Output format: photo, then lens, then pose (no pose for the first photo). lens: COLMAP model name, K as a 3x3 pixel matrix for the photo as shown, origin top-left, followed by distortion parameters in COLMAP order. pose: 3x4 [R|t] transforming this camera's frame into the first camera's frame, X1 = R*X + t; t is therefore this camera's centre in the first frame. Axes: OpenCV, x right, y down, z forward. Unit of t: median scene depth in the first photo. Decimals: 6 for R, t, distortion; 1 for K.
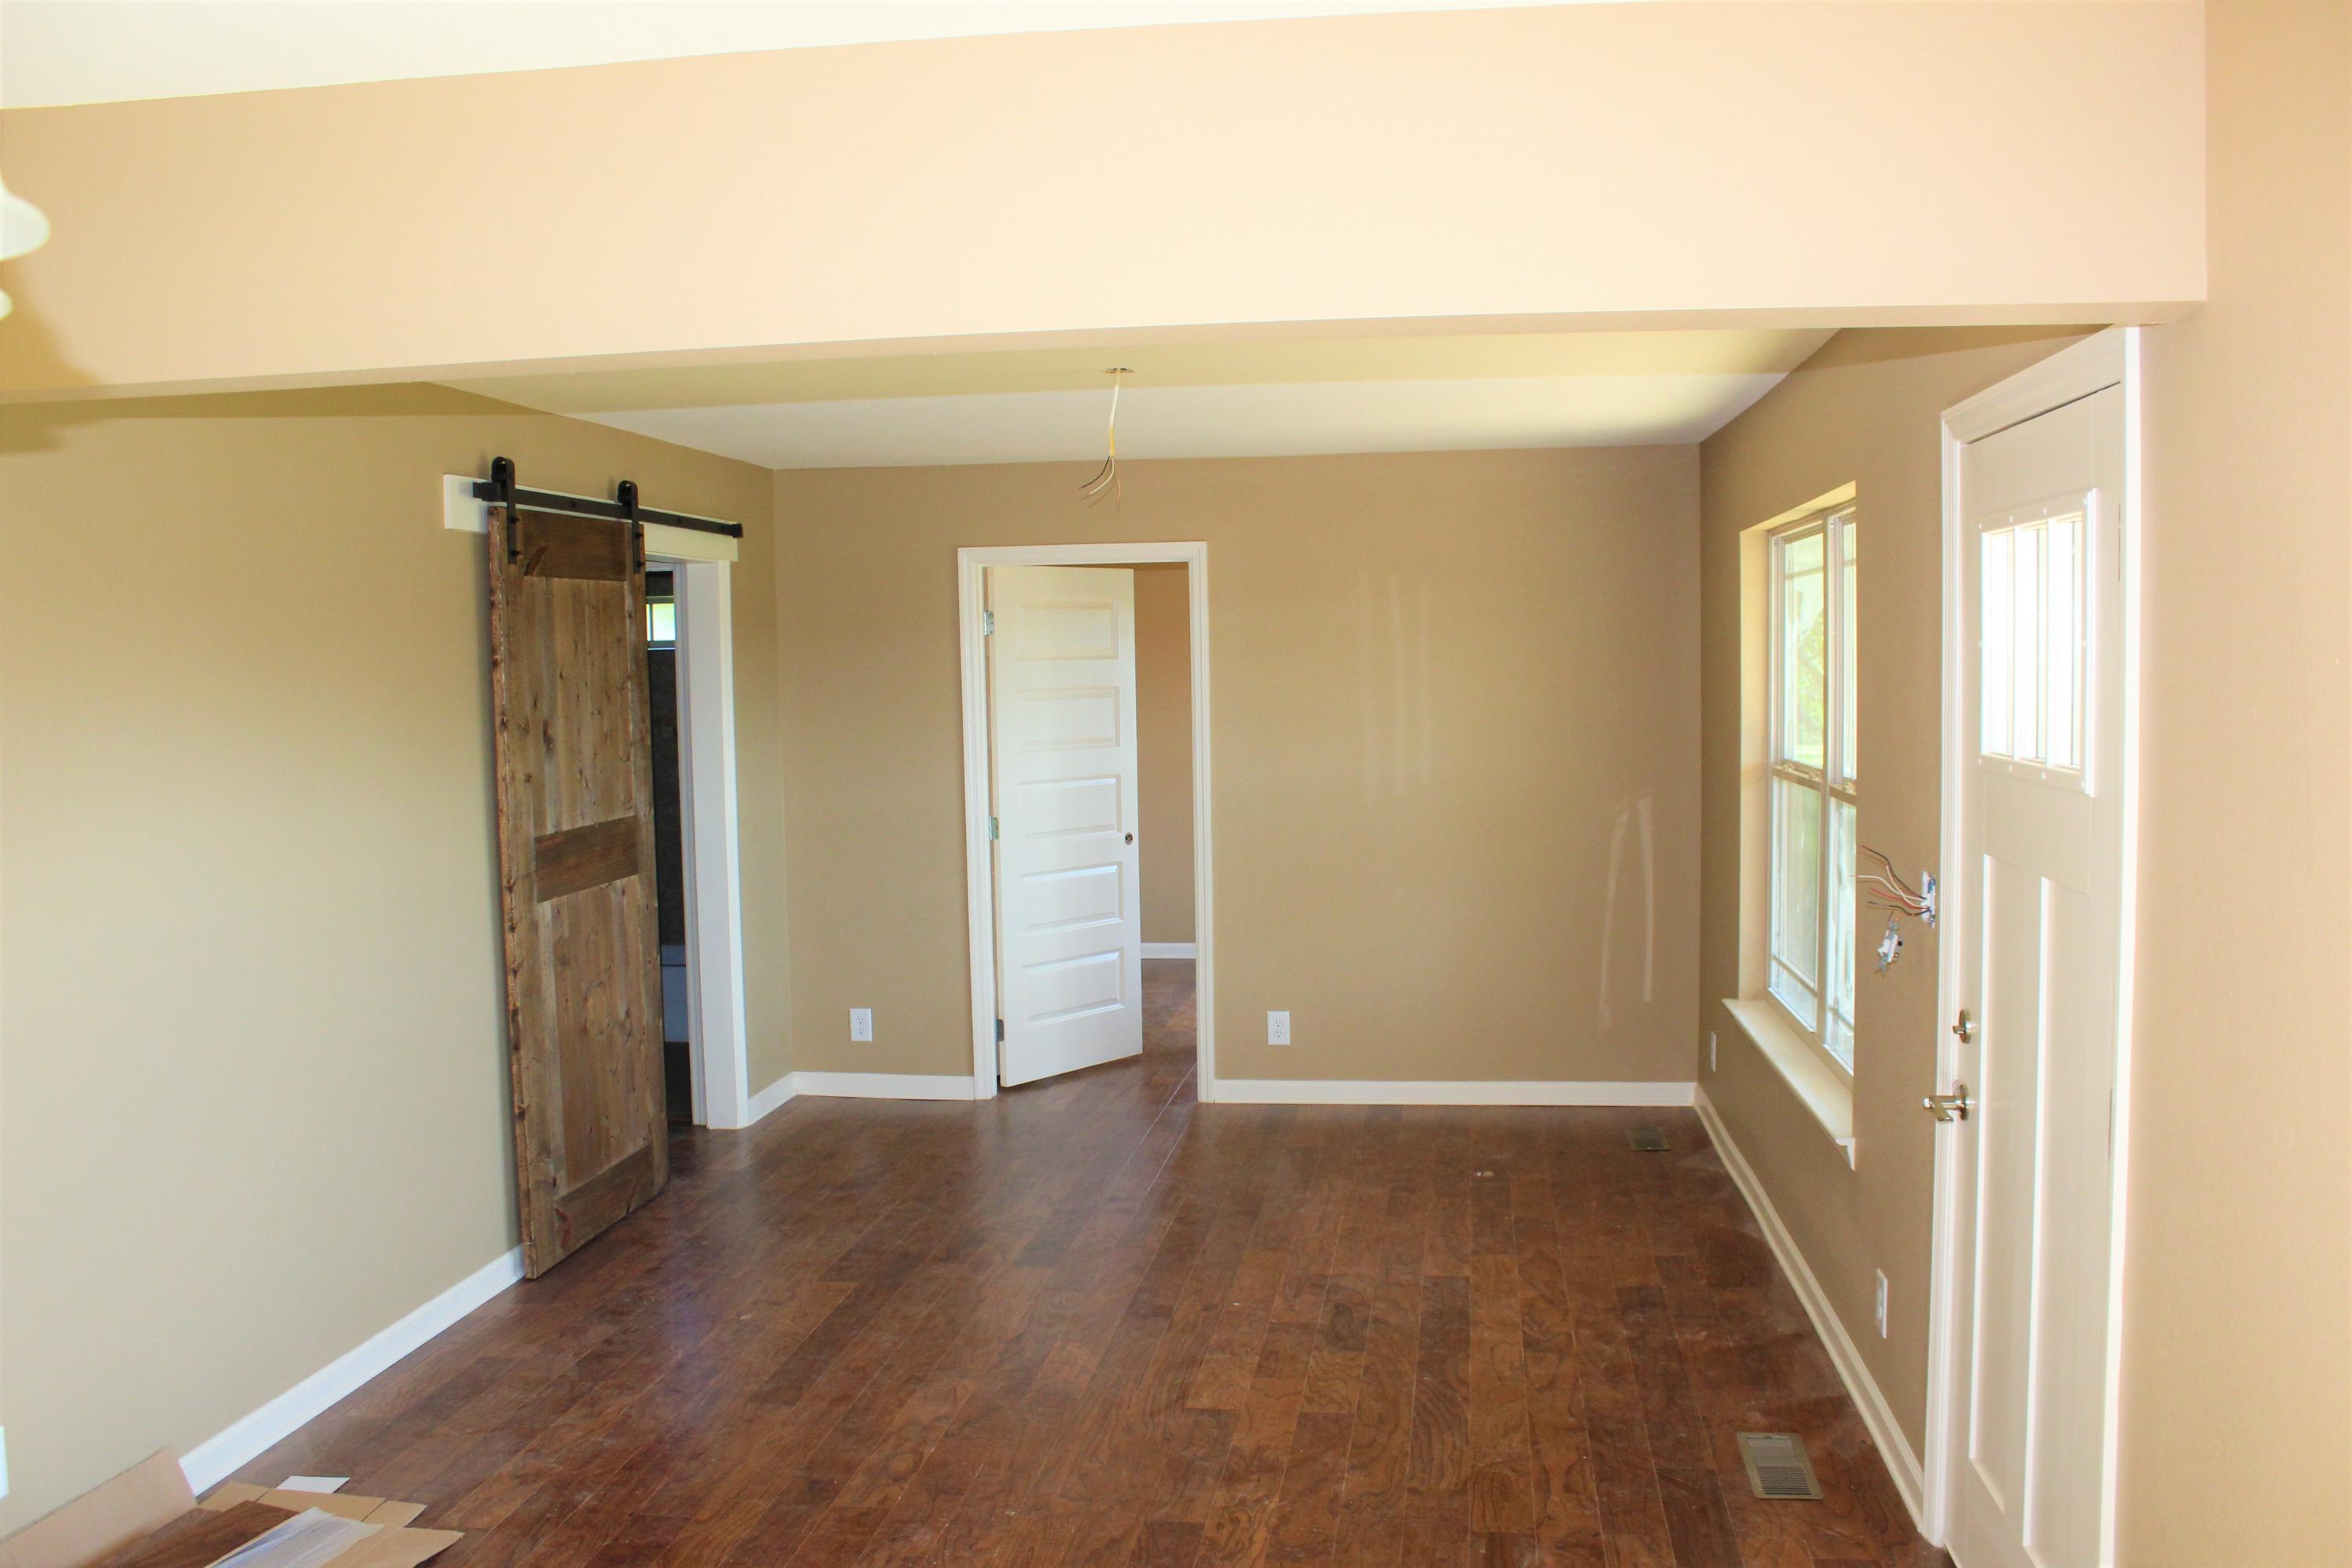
lens RADIAL K [[1975.7, 0, 1176.0], [0, 1975.7, 784.0], [0, 0, 1]] dist [-0.071800, 0.008670]
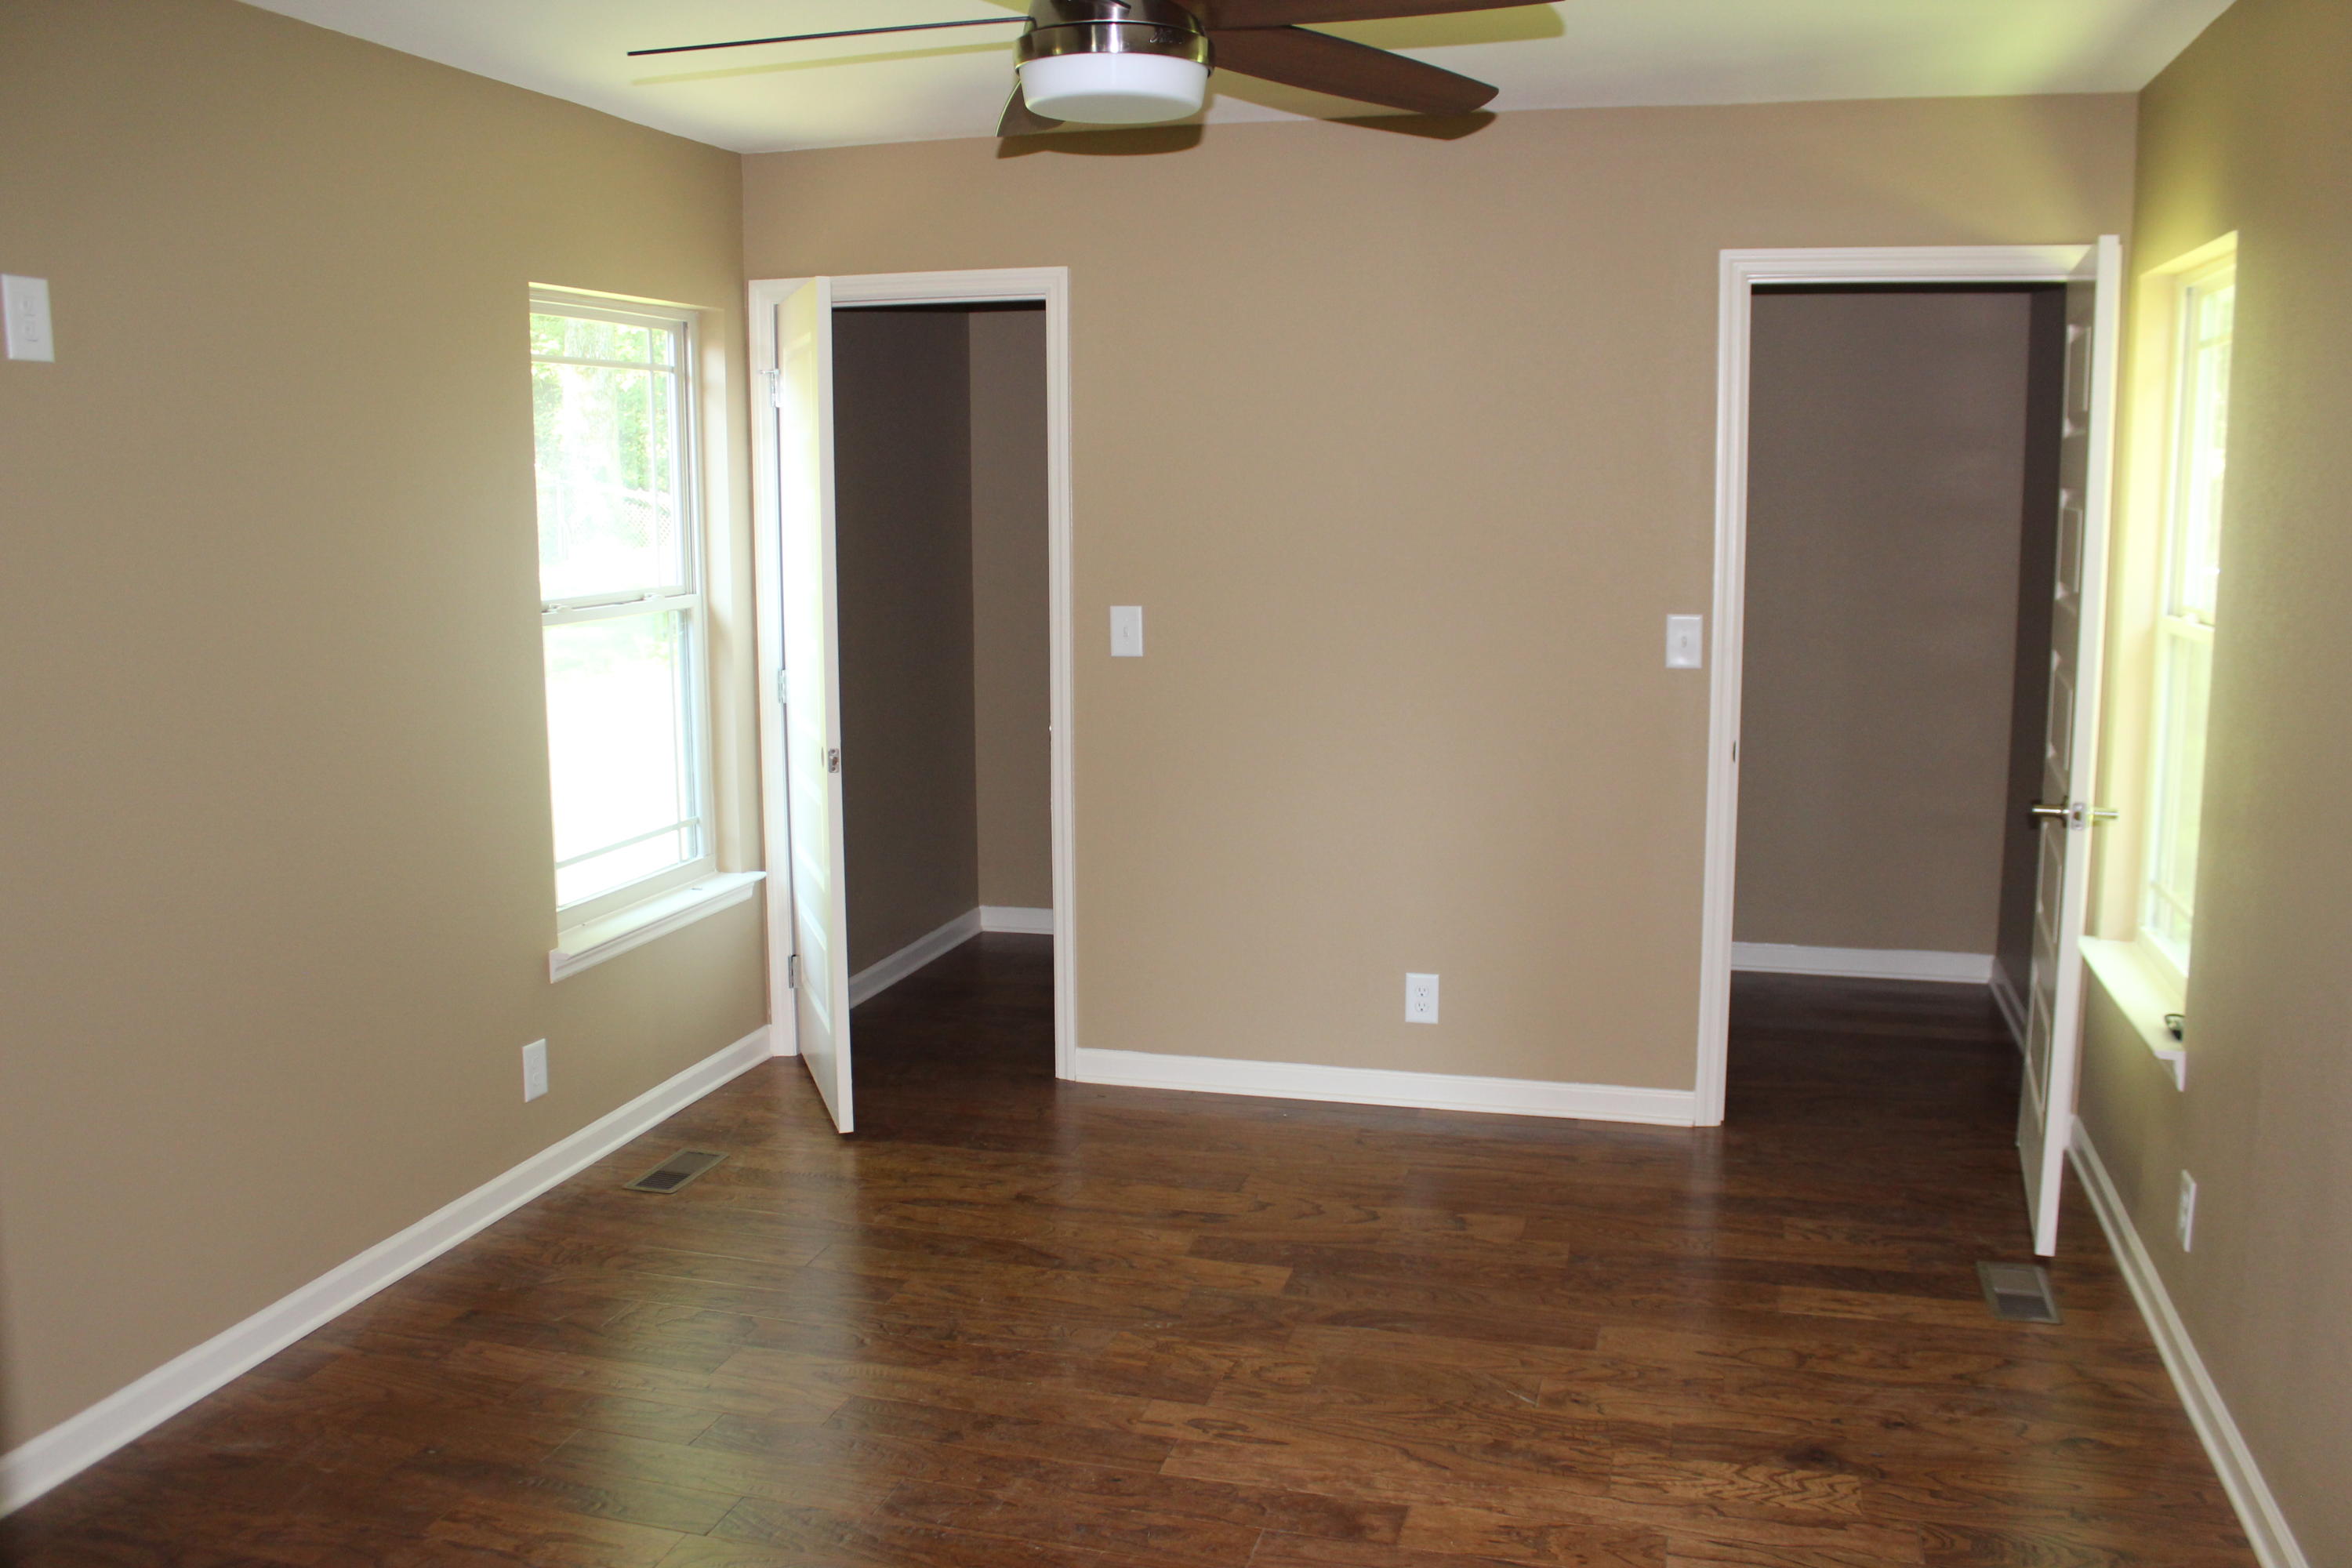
lens RADIAL K [[1975.7, 0, 1176.0], [0, 1975.7, 784.0], [0, 0, 1]] dist [-0.071800, 0.008670]
pose [[0.990558, 0.033555, -0.132927, 0.020132], [-0.021128, 0.995365, 0.093824, -0.004099], [0.135459, -0.090129, 0.986675, 0.118471]]
